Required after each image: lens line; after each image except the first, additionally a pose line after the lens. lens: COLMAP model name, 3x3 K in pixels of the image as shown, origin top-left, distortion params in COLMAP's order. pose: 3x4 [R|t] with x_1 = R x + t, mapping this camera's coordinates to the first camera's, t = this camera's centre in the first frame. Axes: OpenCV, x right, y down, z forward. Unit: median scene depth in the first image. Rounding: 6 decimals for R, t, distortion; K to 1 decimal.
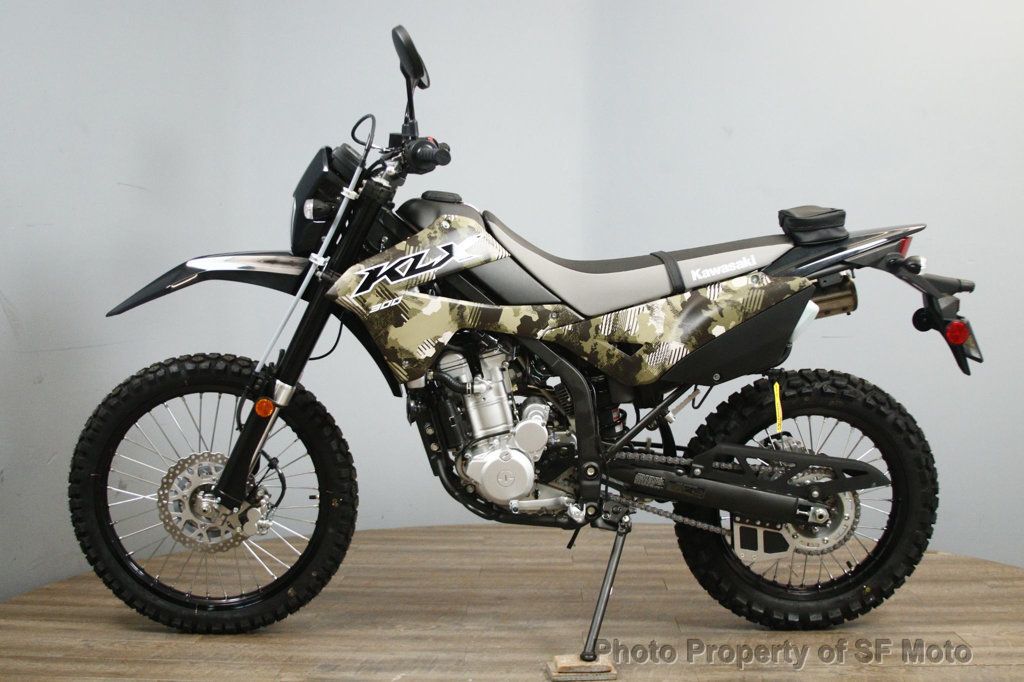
lens RADIAL K [[1340.6, 0, 513.1], [0, 1340.6, 340.7], [0, 0, 1]] dist [-0.216897, 0.000000]
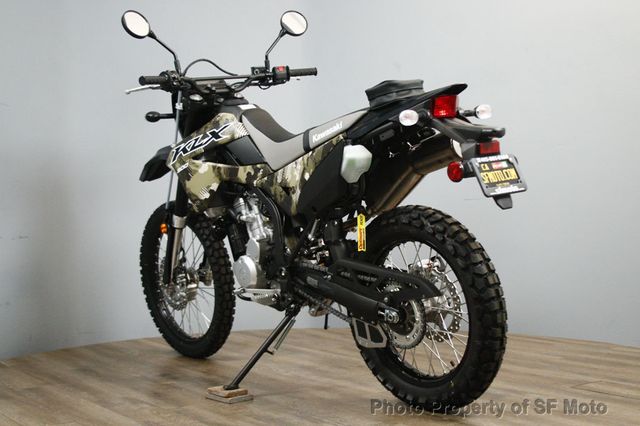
lens RADIAL K [[967.7, 0, 319.3], [0, 967.7, 210.5], [0, 0, 1]] dist [-0.100640, 0.000000]
pose [[0.597356, -0.010176, -0.801911, 0.980405], [-0.020932, 0.999381, -0.028274, 0.057860], [0.801703, 0.033675, 0.596774, 0.382292]]
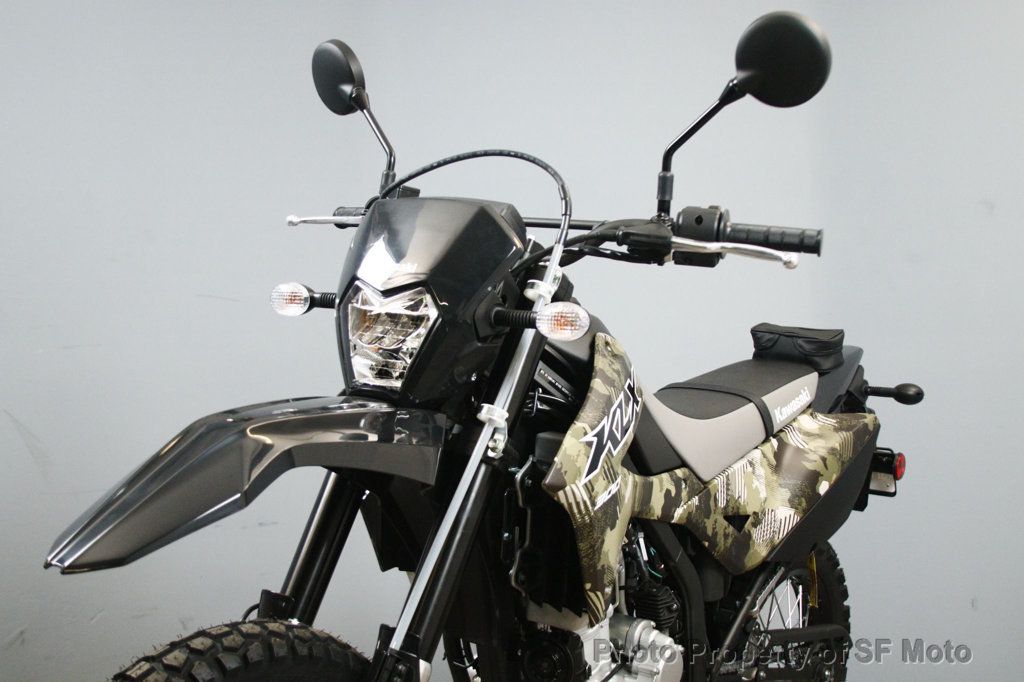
lens RADIAL K [[1340.6, 0, 511.5], [0, 1340.6, 342.5], [0, 0, 1]] dist [-0.216897, 0.000000]
pose [[0.613572, 0.004515, 0.789626, -0.544990], [0.044595, 0.998190, -0.040360, -0.066657], [-0.788379, 0.059977, 0.612260, 0.660271]]
